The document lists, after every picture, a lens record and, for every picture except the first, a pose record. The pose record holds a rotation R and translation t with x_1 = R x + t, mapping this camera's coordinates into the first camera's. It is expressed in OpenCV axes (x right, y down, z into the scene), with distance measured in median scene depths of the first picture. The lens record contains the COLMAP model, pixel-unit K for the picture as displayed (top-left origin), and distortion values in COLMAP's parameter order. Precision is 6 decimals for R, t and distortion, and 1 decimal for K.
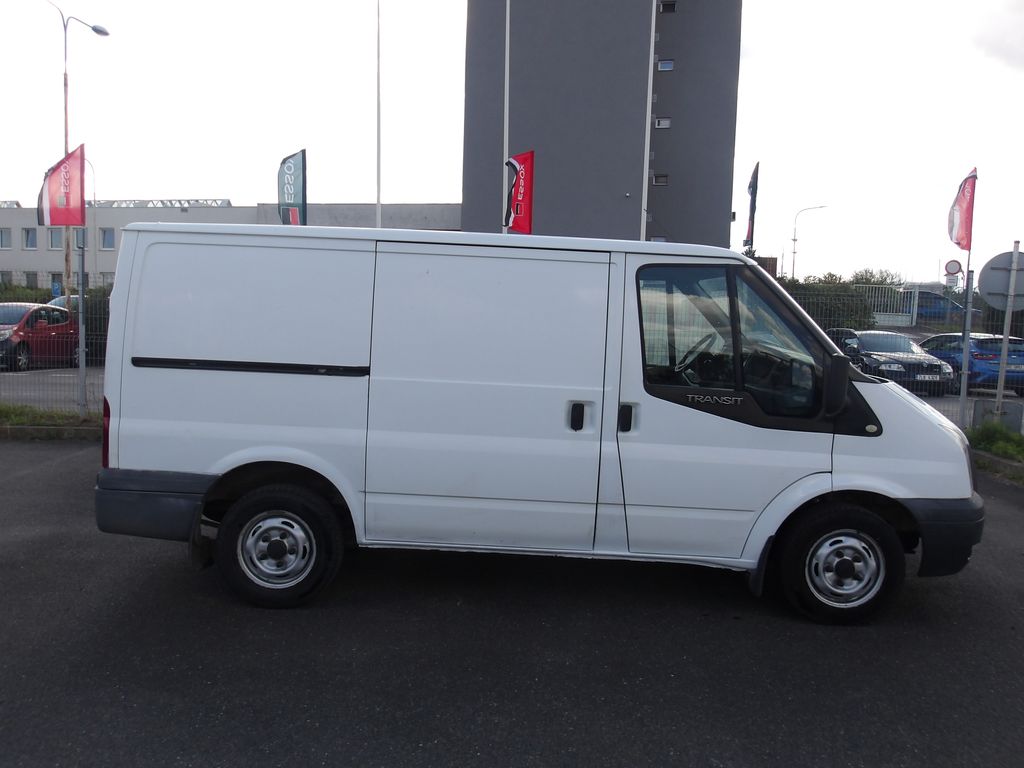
lens RADIAL K [[822.7, 0, 507.0], [0, 822.7, 362.3], [0, 0, 1]] dist [-0.006918, -0.005157]
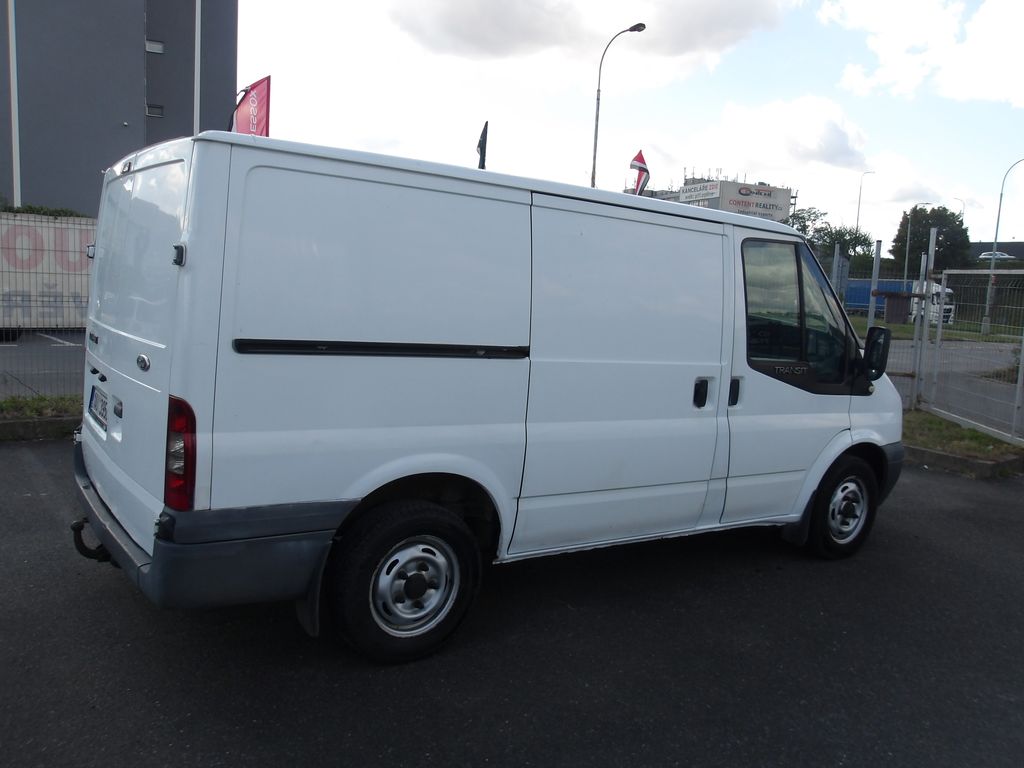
lens RADIAL K [[869.6, 0, 512.0], [0, 869.6, 384.0], [0, 0, 1]] dist [-0.017946, -0.006500]
pose [[0.801423, -0.048601, 0.596120, -0.694819], [-0.000793, 0.996606, 0.082319, -0.028422], [-0.598097, -0.066445, 0.798664, 0.313177]]
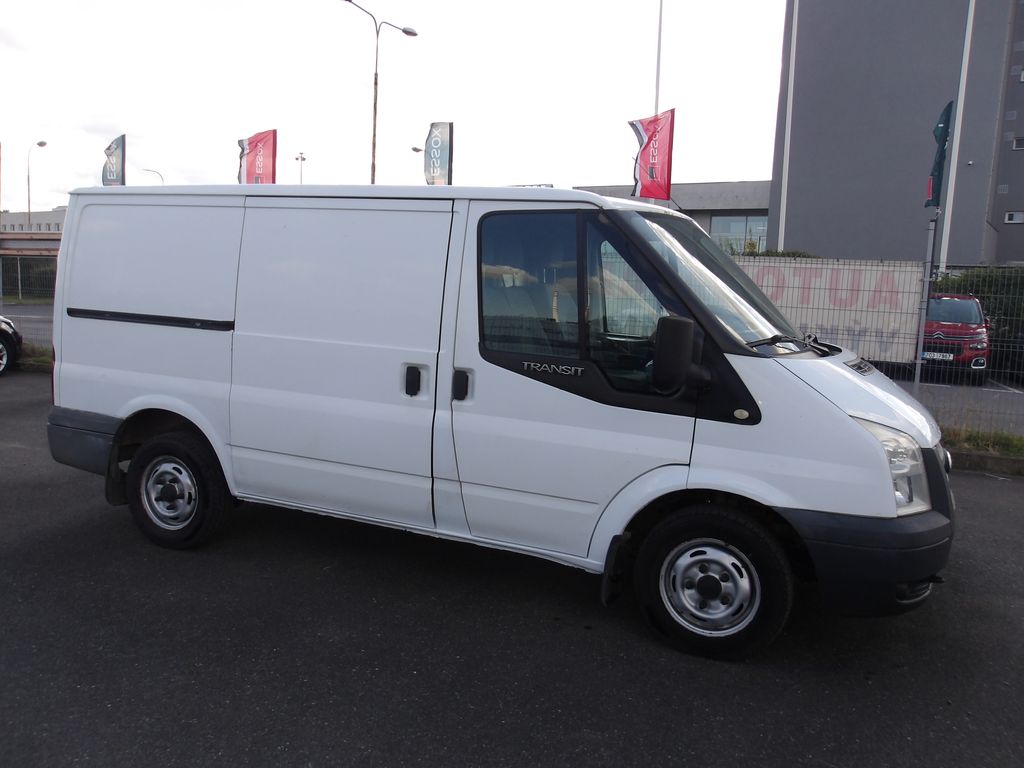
lens RADIAL K [[822.7, 0, 507.0], [0, 822.7, 362.3], [0, 0, 1]] dist [-0.006918, -0.005157]
pose [[0.927425, 0.041015, -0.371754, 0.516777], [-0.032382, 0.999042, 0.029437, 0.014902], [0.372605, -0.015263, 0.927865, 0.186630]]
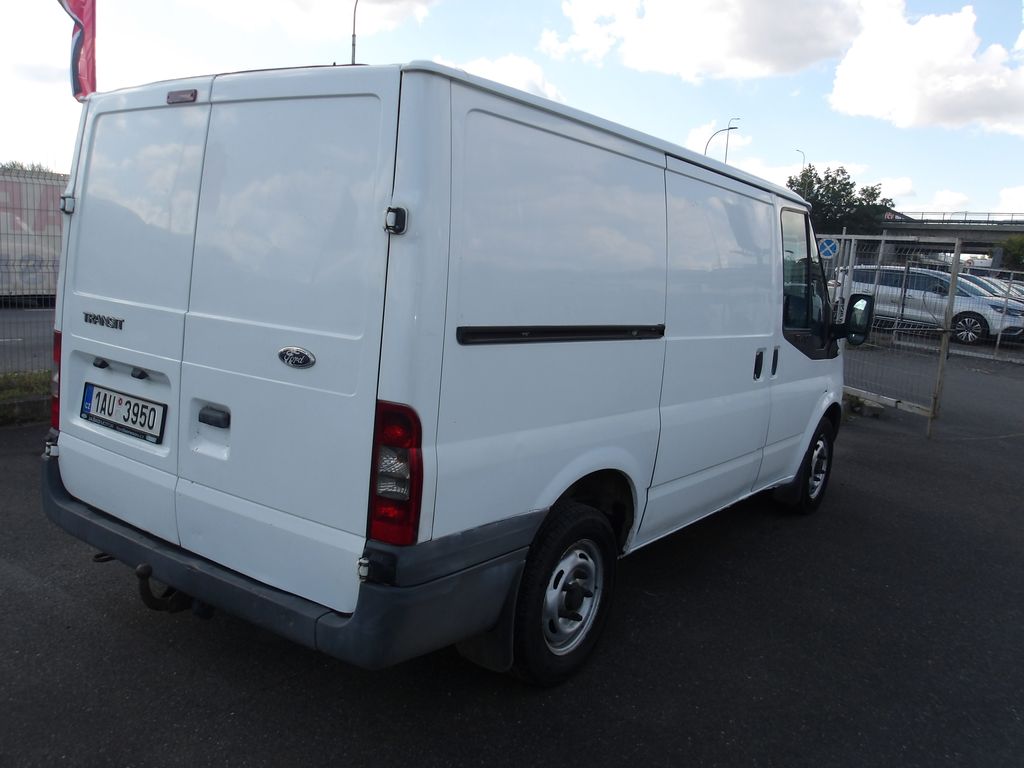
lens RADIAL K [[869.6, 0, 512.0], [0, 869.6, 384.0], [0, 0, 1]] dist [-0.017946, -0.006500]
pose [[0.564647, -0.108296, 0.818197, -0.898427], [-0.003412, 0.991039, 0.133528, -0.045548], [-0.825326, -0.078188, 0.559217, 0.660727]]
